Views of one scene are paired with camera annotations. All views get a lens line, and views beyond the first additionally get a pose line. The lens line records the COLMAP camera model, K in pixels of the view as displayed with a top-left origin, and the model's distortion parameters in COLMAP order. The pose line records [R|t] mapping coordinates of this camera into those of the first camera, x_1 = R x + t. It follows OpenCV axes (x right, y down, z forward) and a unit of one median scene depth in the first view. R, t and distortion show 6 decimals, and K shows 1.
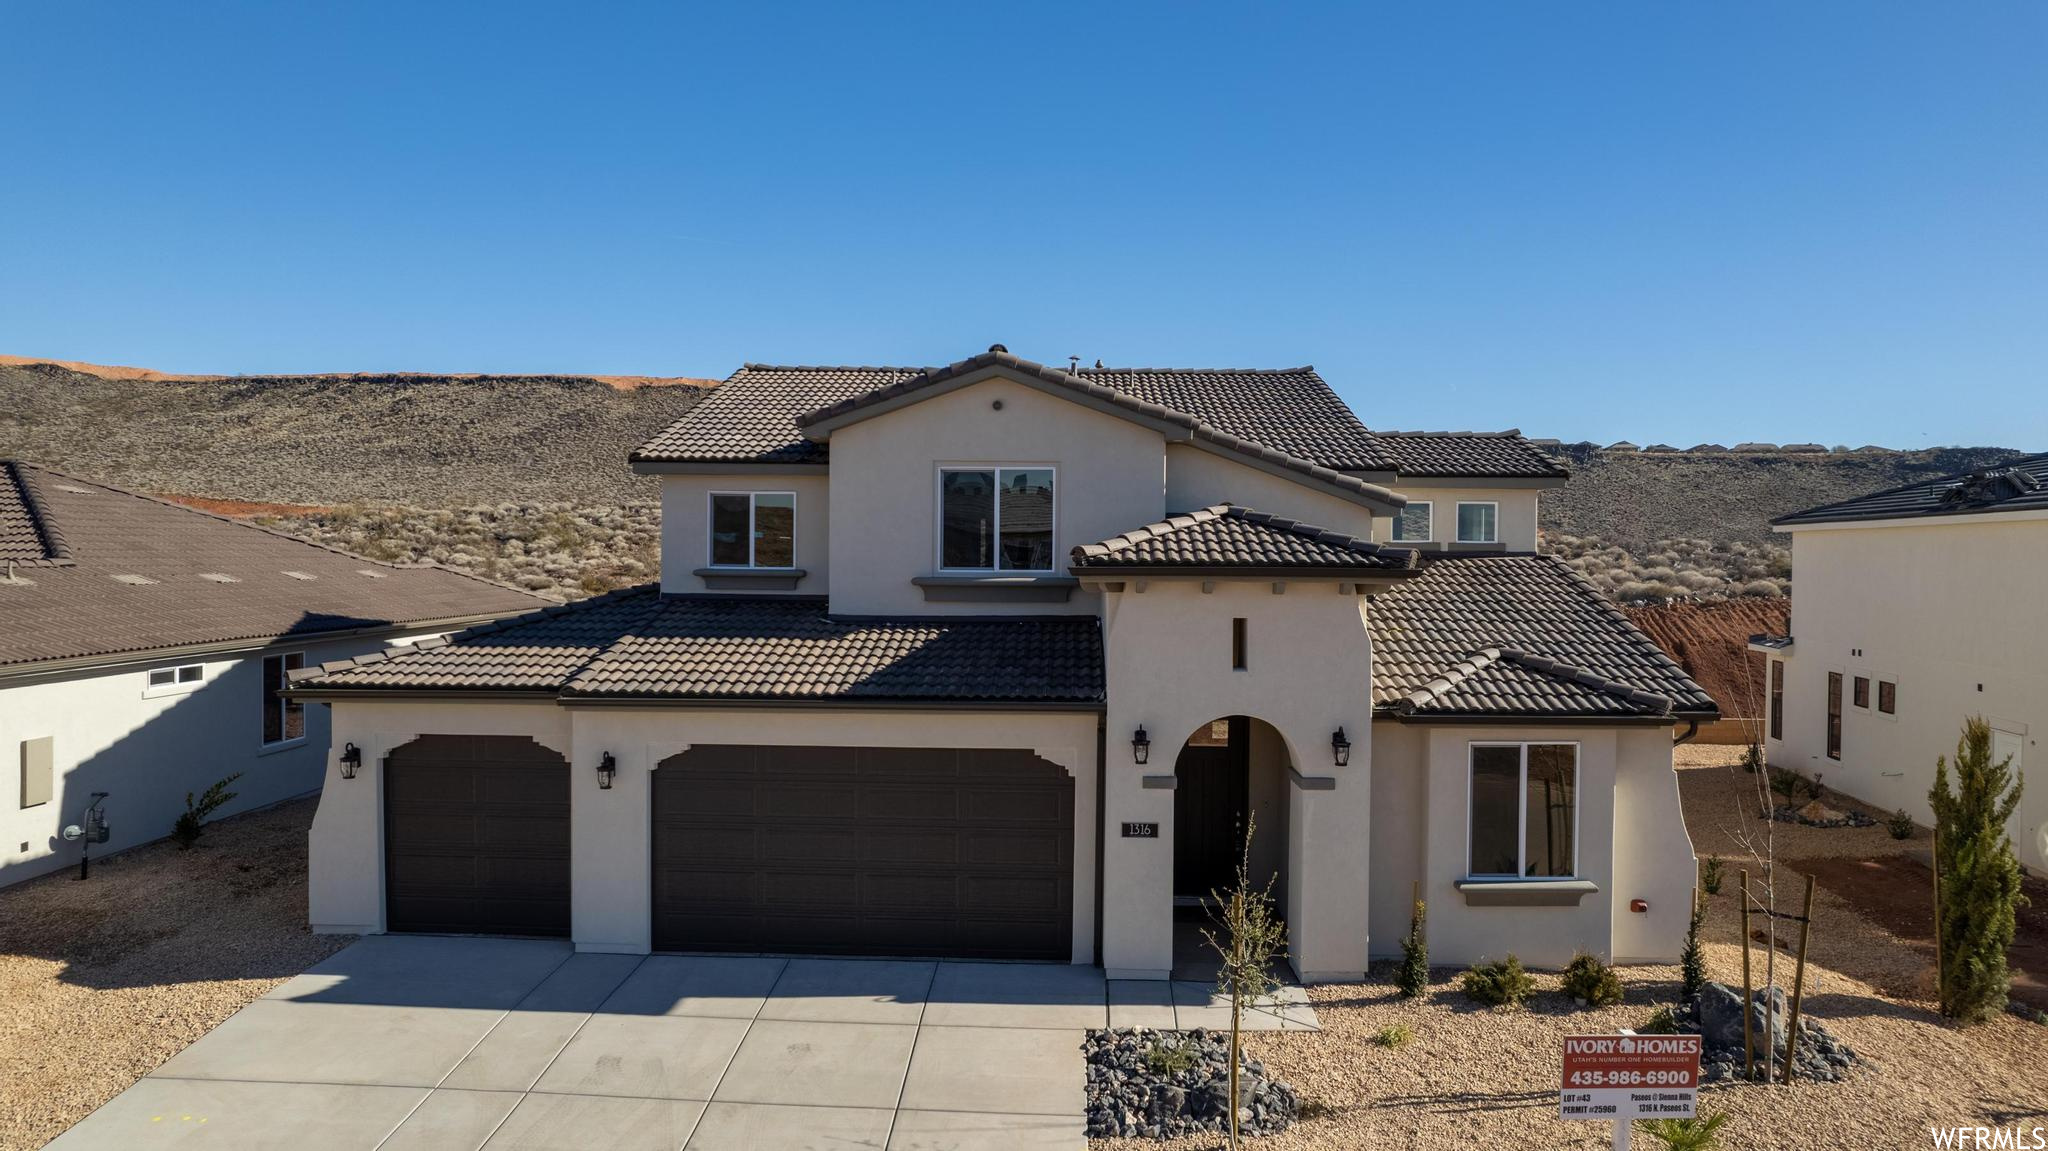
lens RADIAL K [[1310.8, 0, 1024.0], [0, 1310.8, 575.5], [0, 0, 1]] dist [-0.078496, 0.077982]
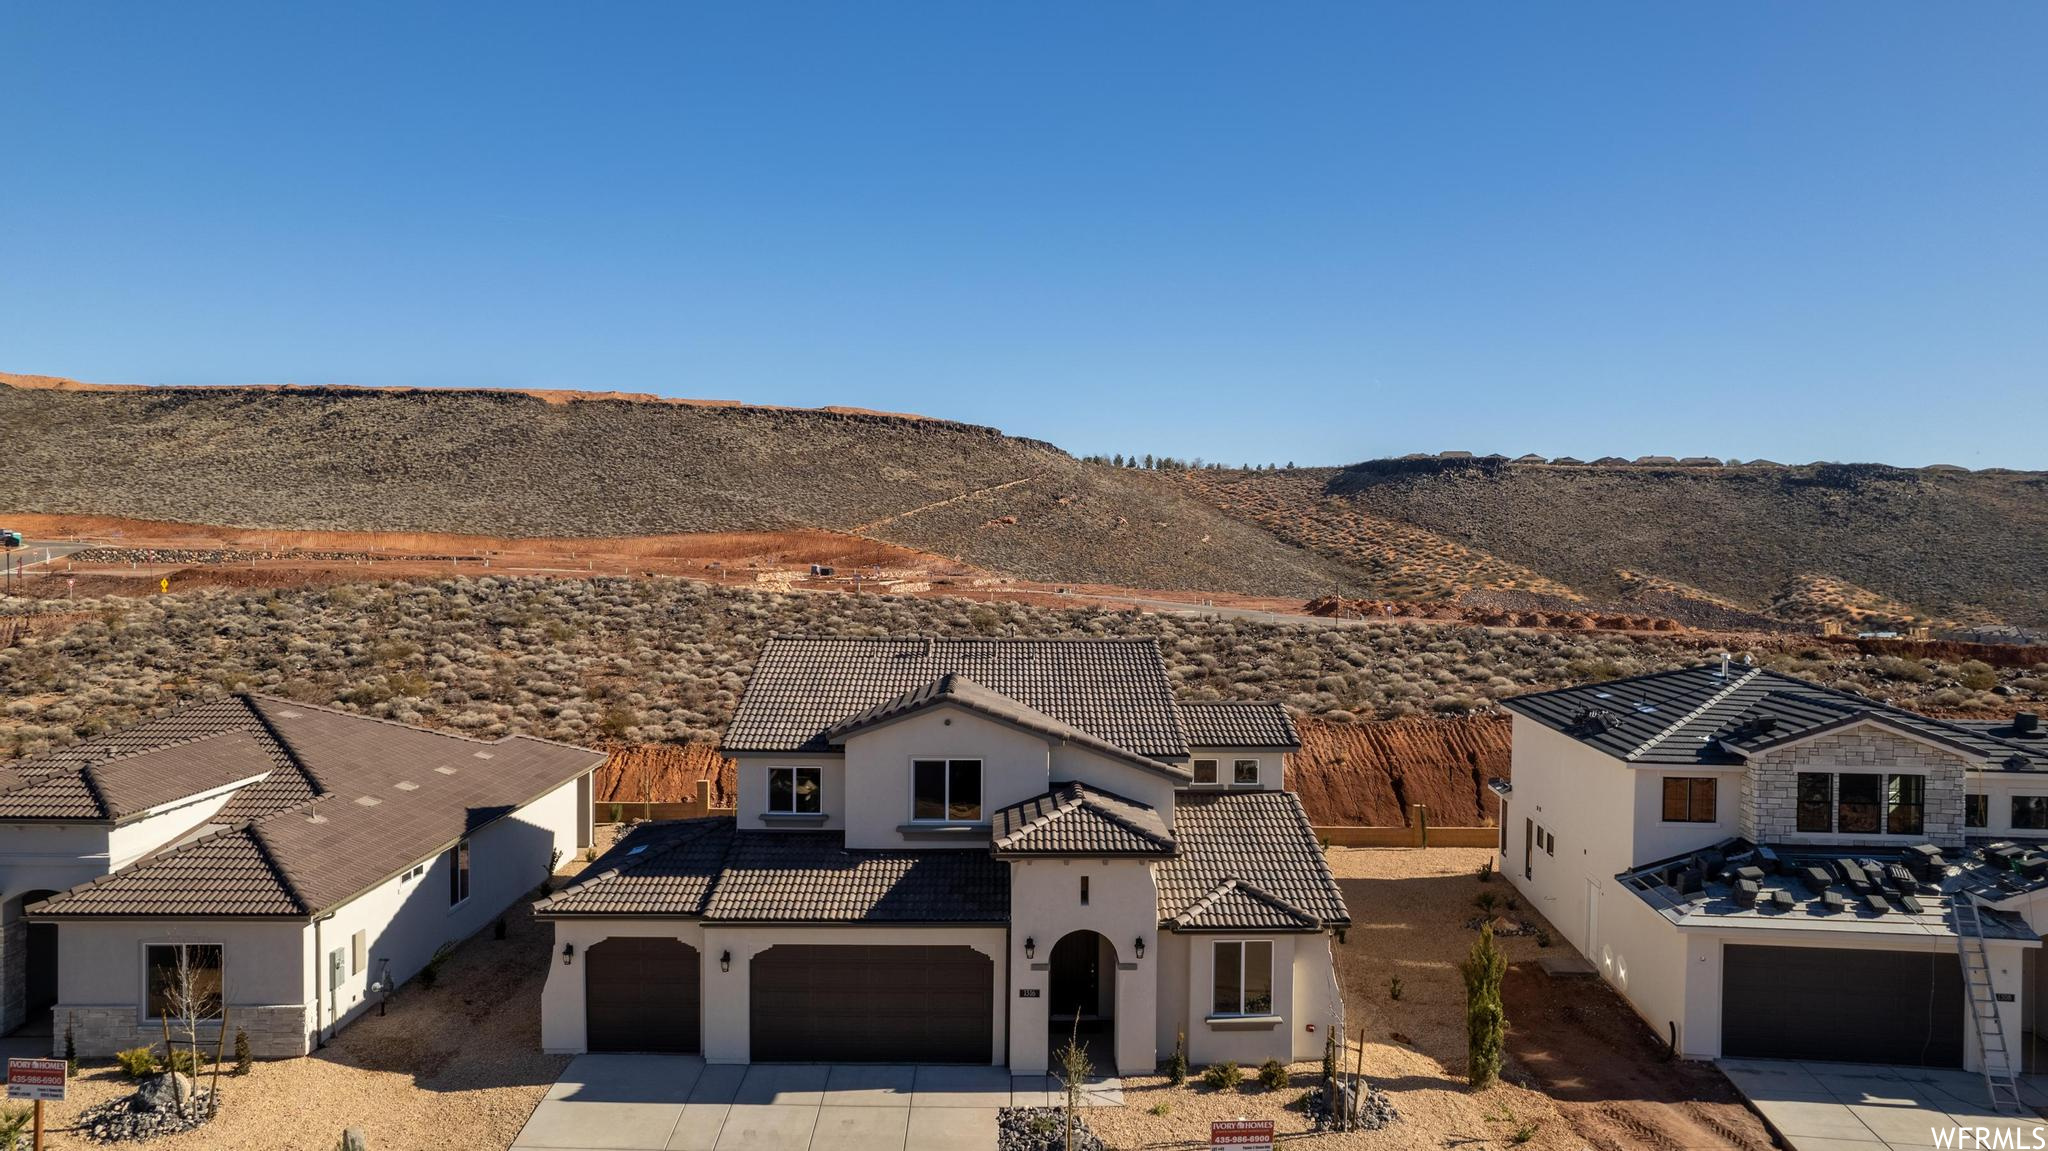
lens RADIAL K [[1310.8, 0, 1024.0], [0, 1310.8, 575.5], [0, 0, 1]] dist [-0.078496, 0.077982]
pose [[0.998518, -0.000276, 0.054416, -0.015578], [0.000136, 0.999997, 0.002578, -0.364058], [-0.054416, -0.002567, 0.998515, -0.746611]]
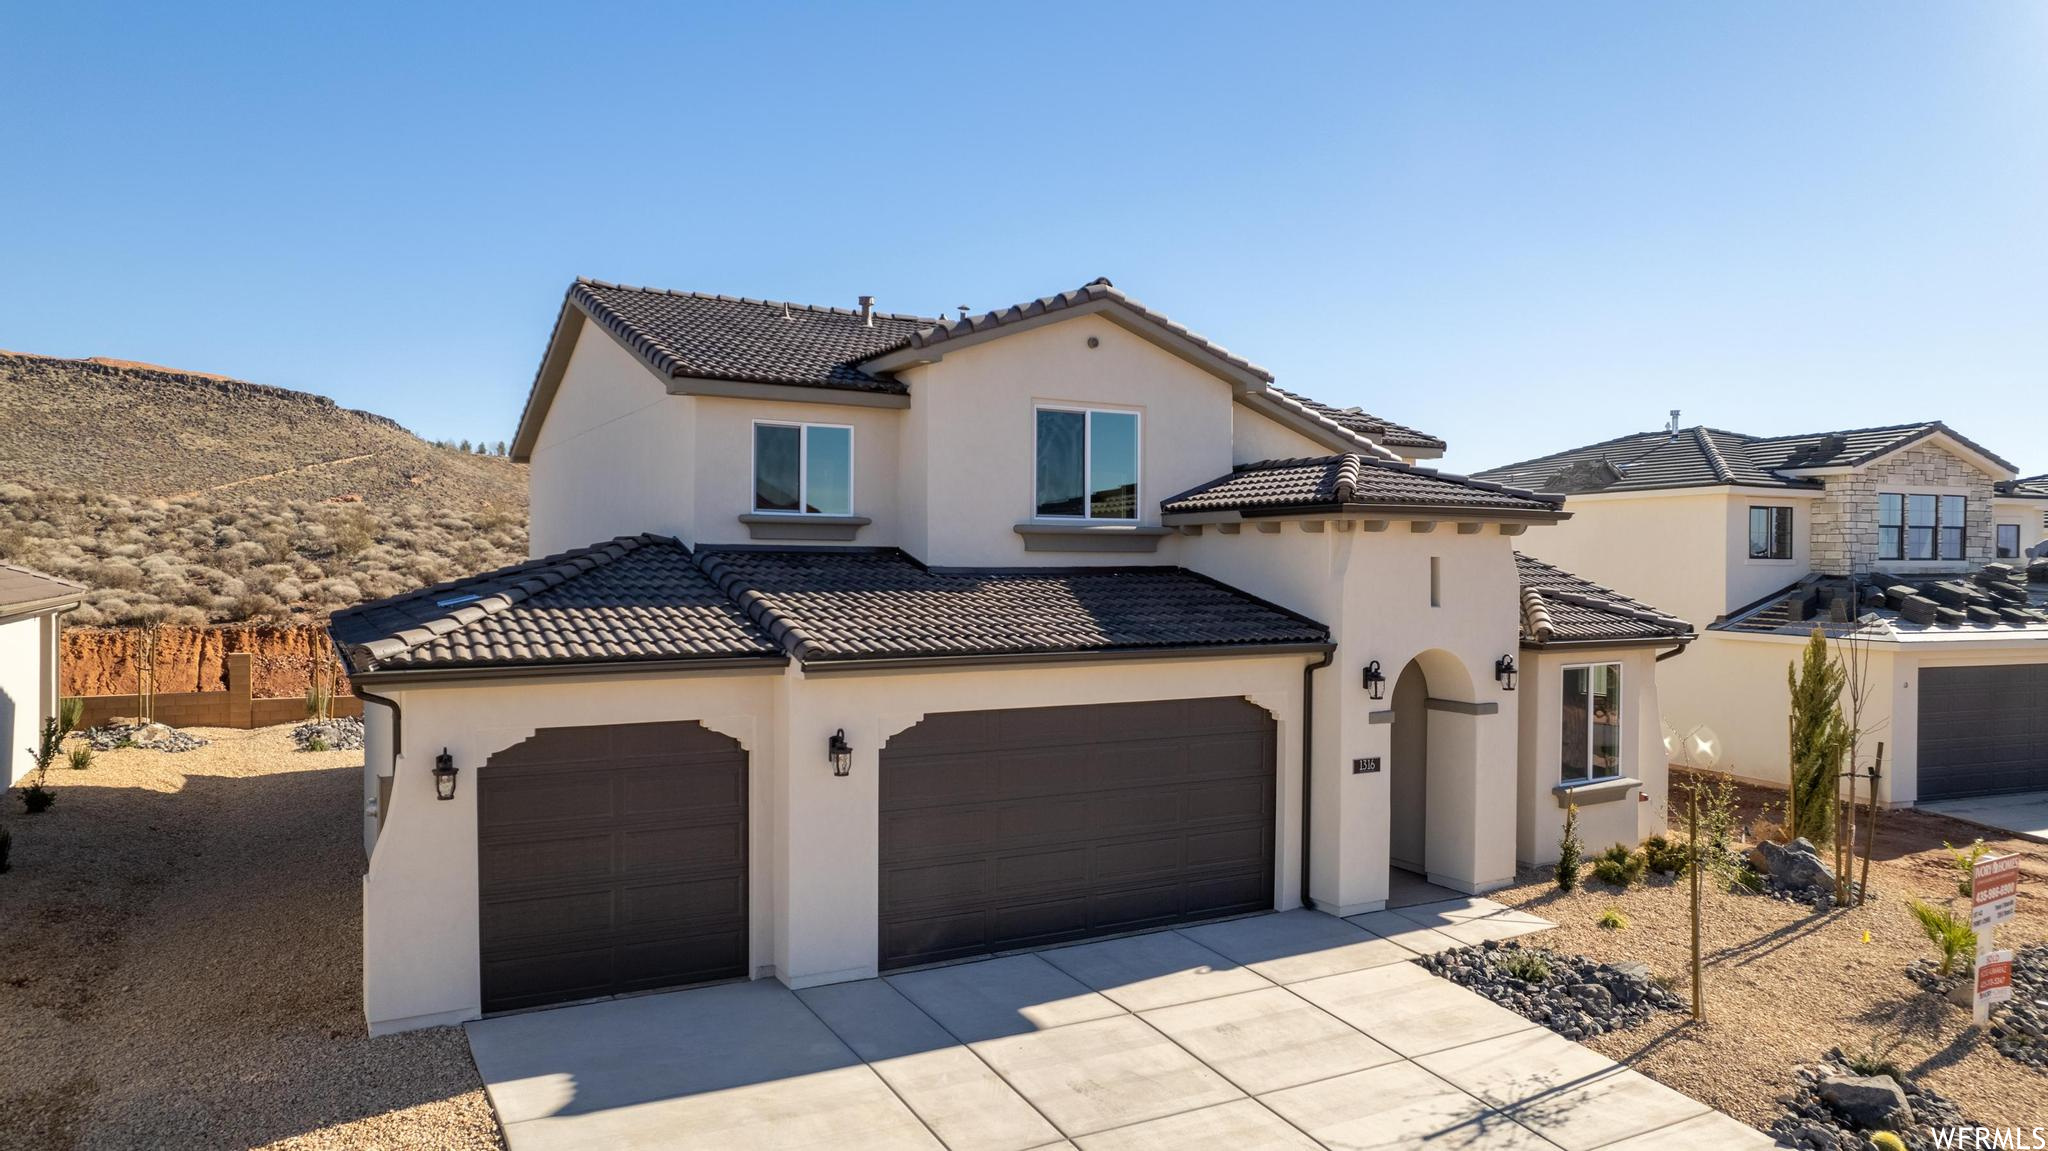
lens RADIAL K [[1310.8, 0, 1024.0], [0, 1310.8, 575.5], [0, 0, 1]] dist [-0.078496, 0.077982]
pose [[0.854033, -0.007972, 0.520158, -0.627129], [0.008973, 0.999960, 0.000593, 0.041132], [-0.520141, 0.004161, 0.854070, 0.254184]]
